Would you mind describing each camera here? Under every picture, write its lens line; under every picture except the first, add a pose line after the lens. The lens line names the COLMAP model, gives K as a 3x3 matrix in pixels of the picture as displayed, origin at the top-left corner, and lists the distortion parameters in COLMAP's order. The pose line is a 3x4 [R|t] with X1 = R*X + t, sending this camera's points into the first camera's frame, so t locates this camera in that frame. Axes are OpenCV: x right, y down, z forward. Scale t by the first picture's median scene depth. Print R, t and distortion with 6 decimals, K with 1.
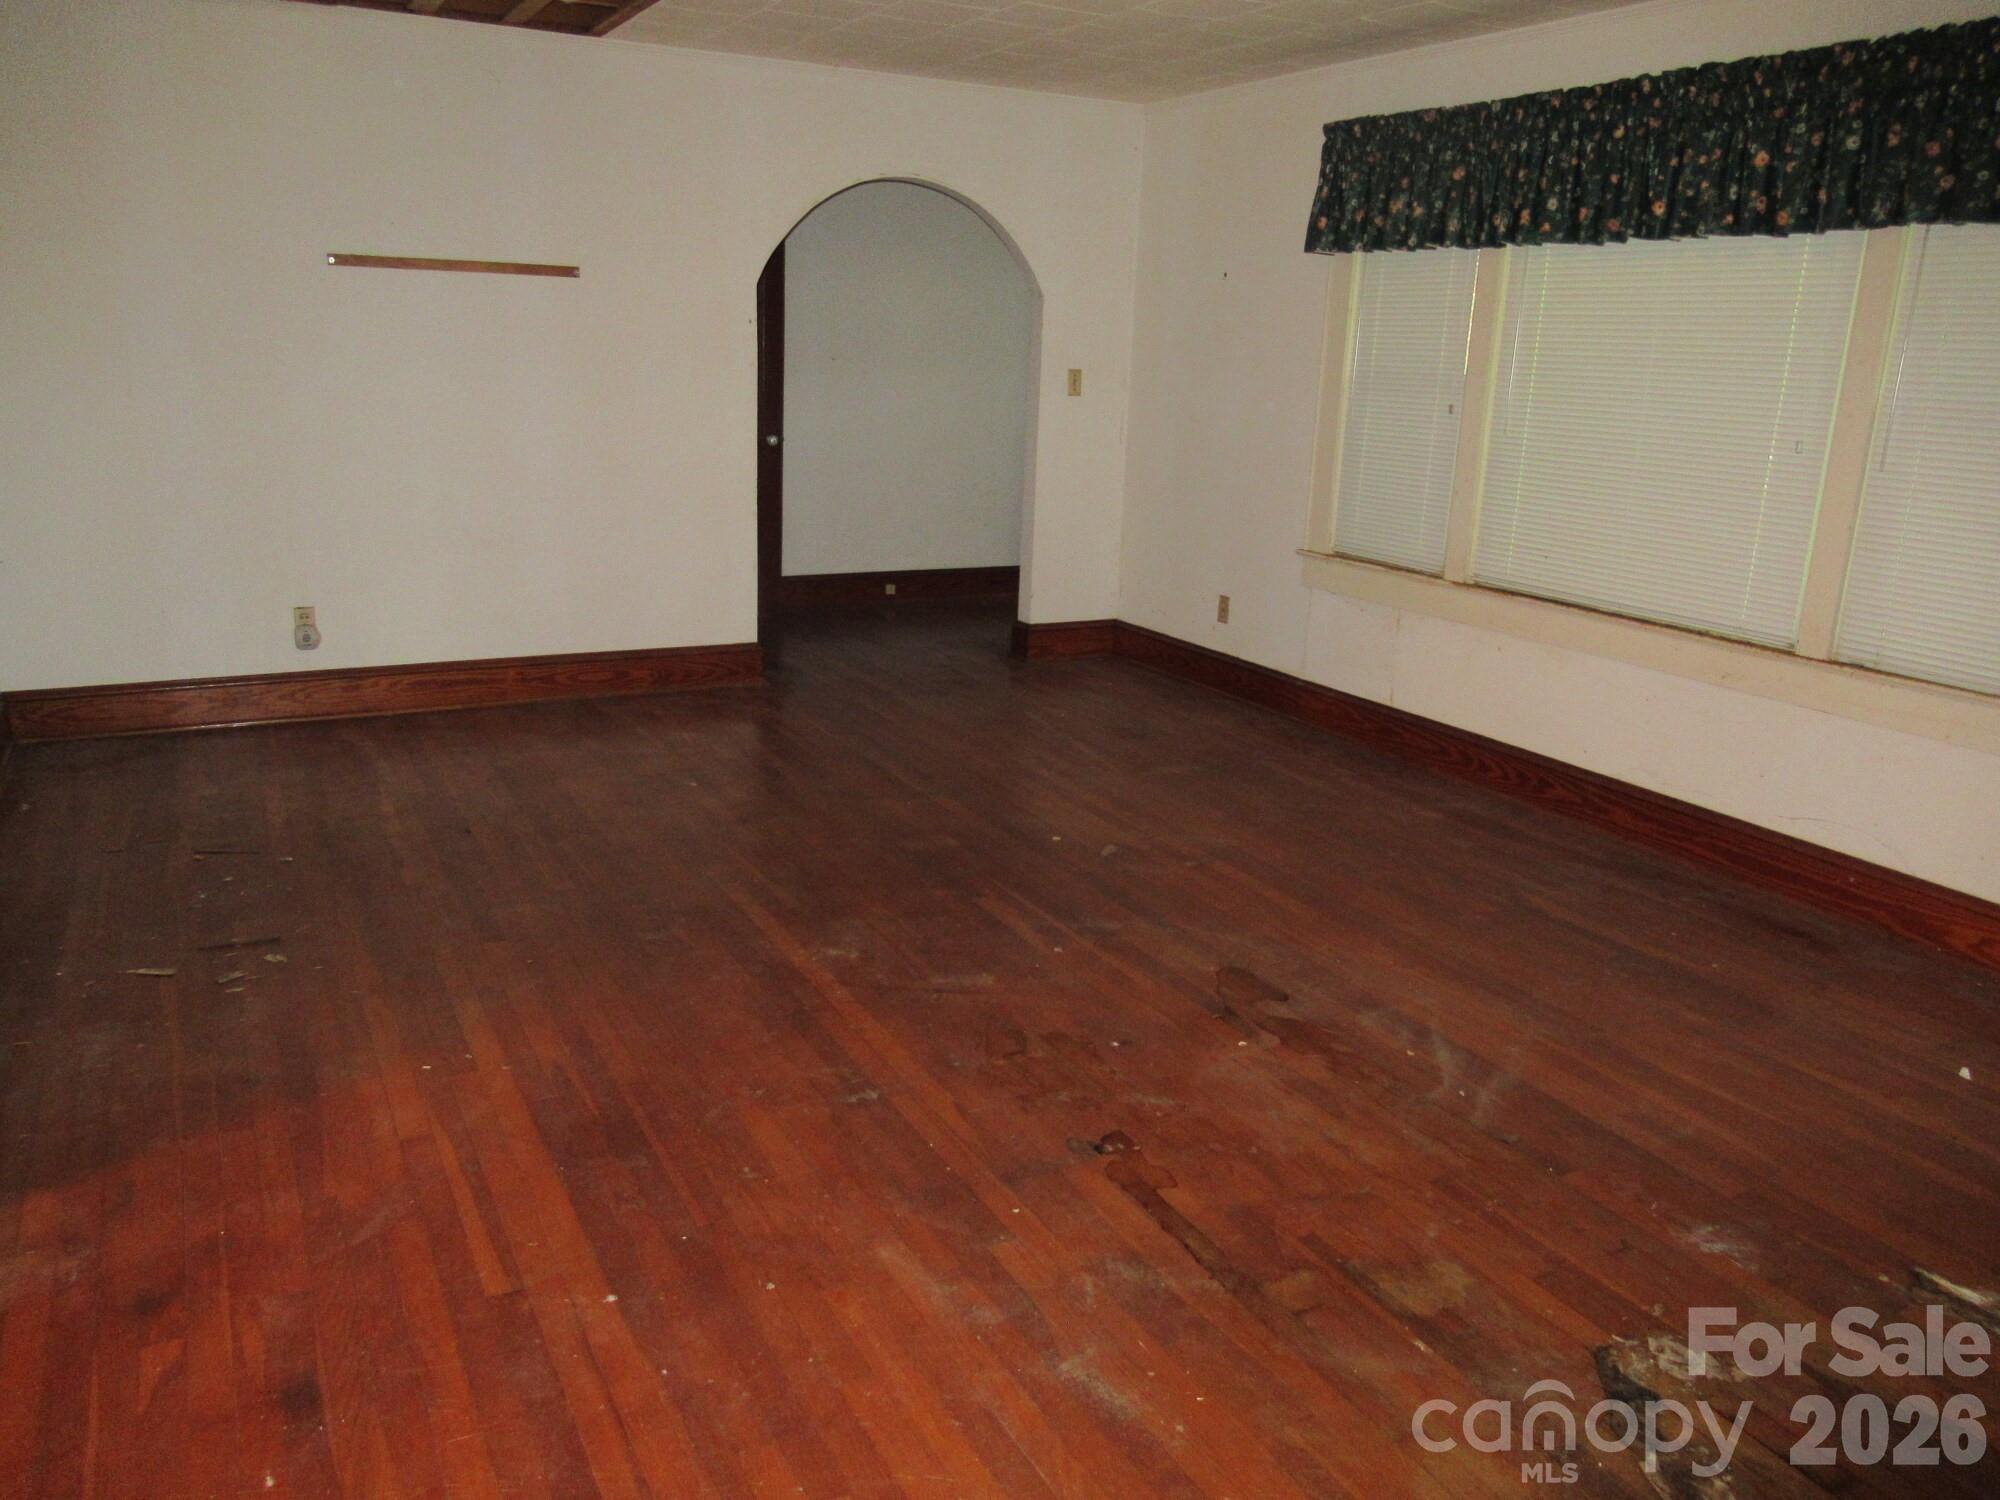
lens RADIAL K [[1494.7, 0, 1000.0], [0, 1494.7, 750.0], [0, 0, 1]] dist [0.004149, -0.002542]
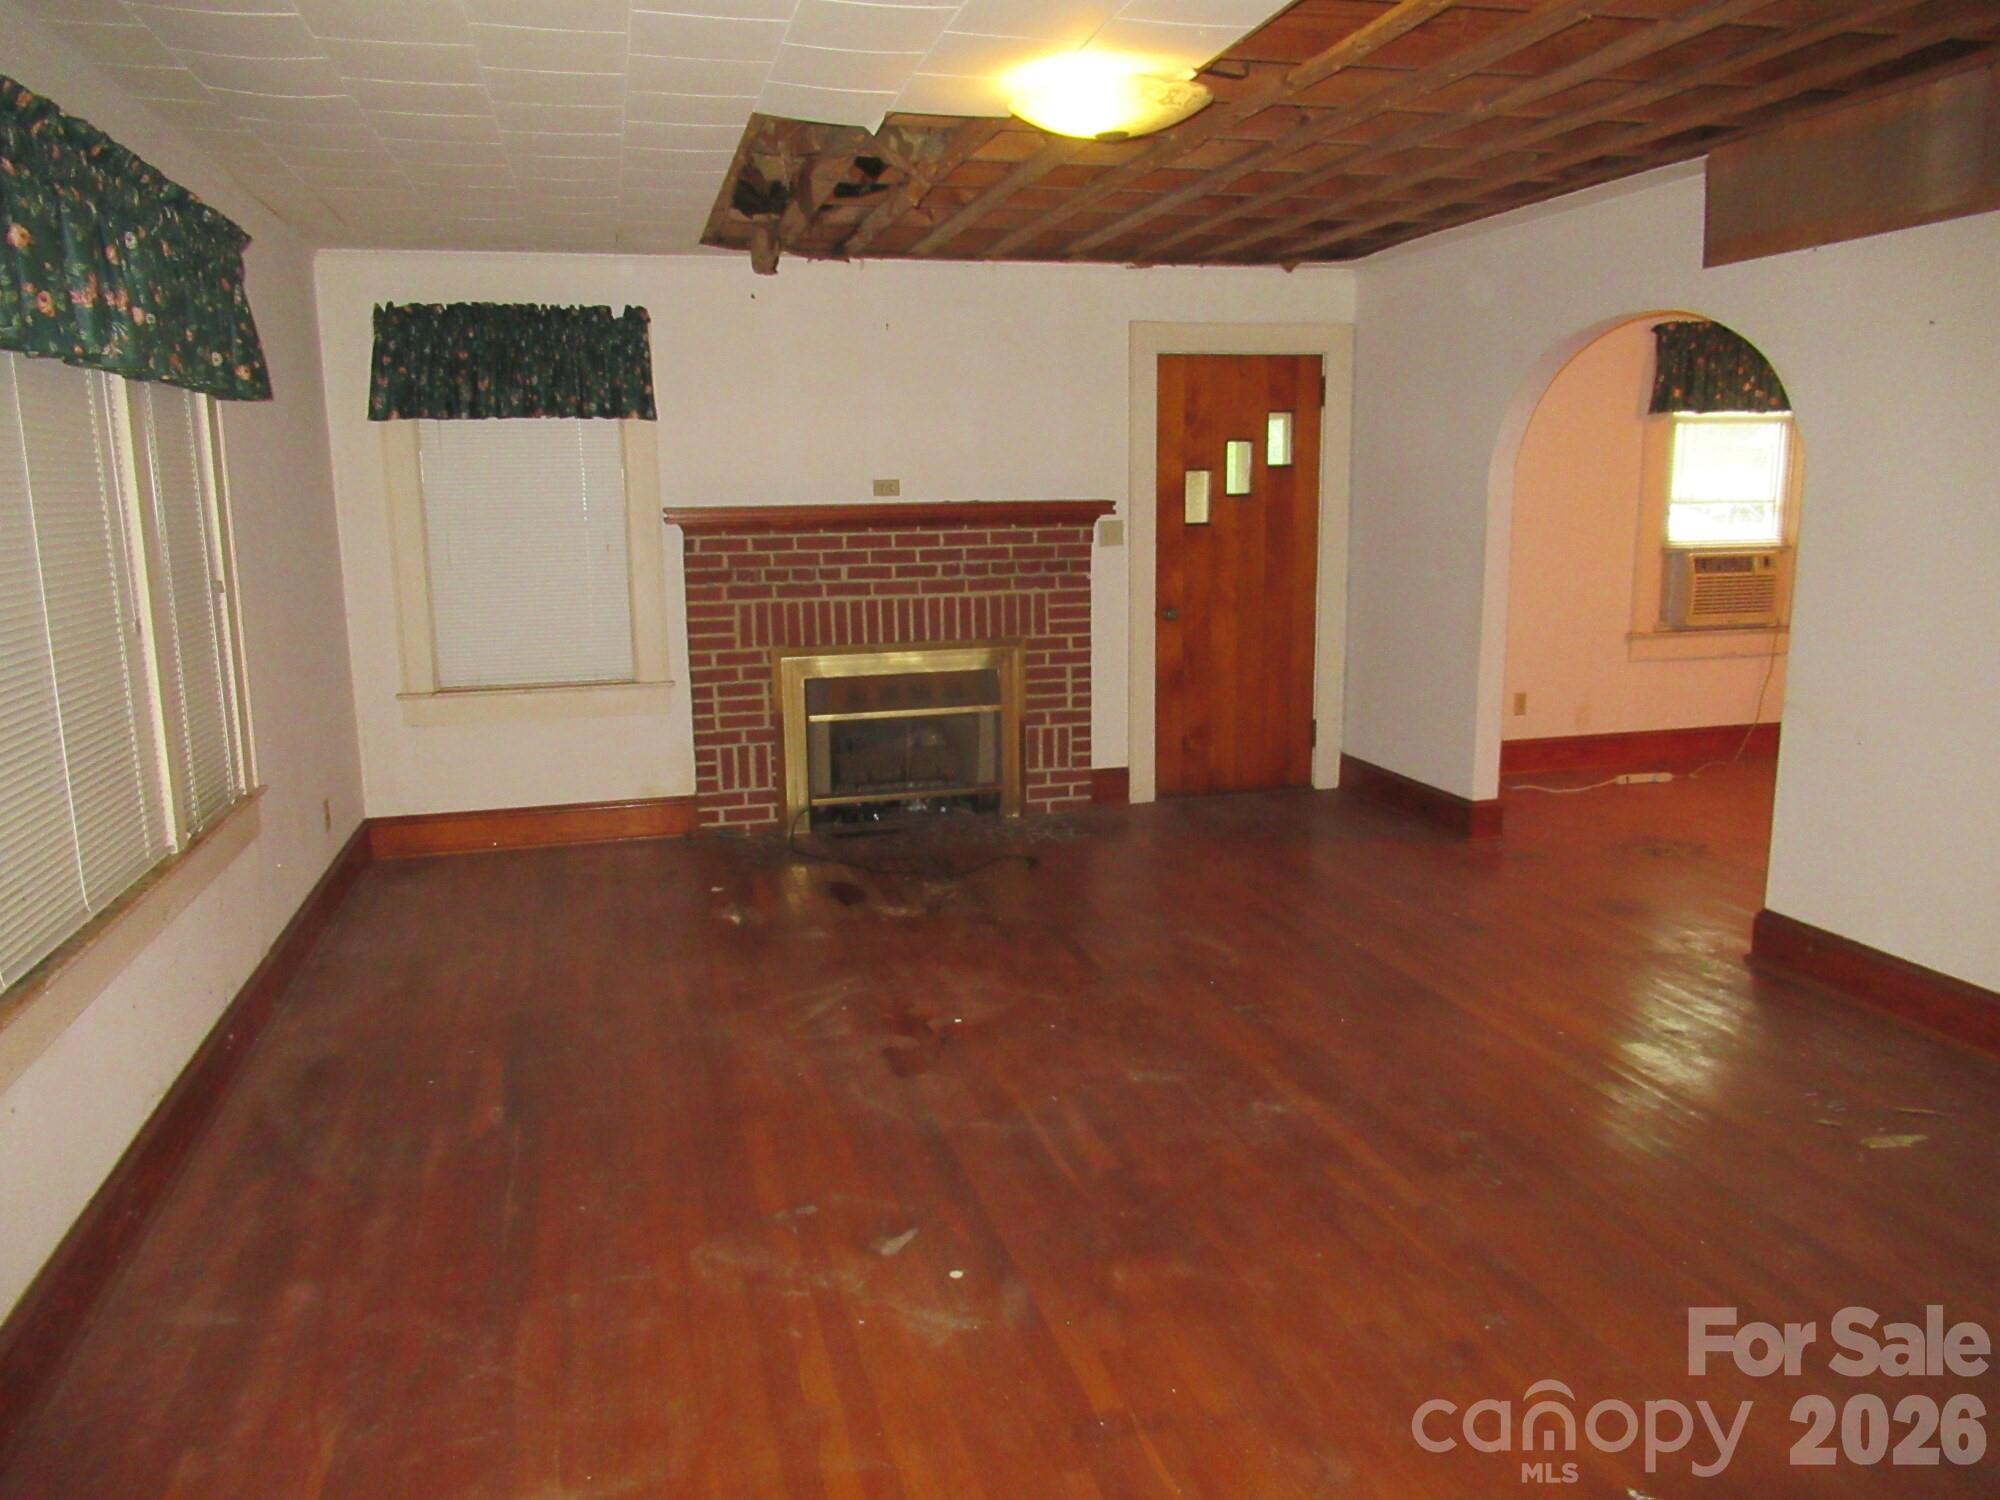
lens RADIAL K [[1494.7, 0, 1000.0], [0, 1494.7, 750.0], [0, 0, 1]] dist [0.004149, -0.002542]
pose [[-0.972677, -0.061497, 0.223868, -0.139809], [0.044460, 0.897089, 0.439608, -0.535271], [-0.227864, 0.437550, -0.869844, 1.810898]]
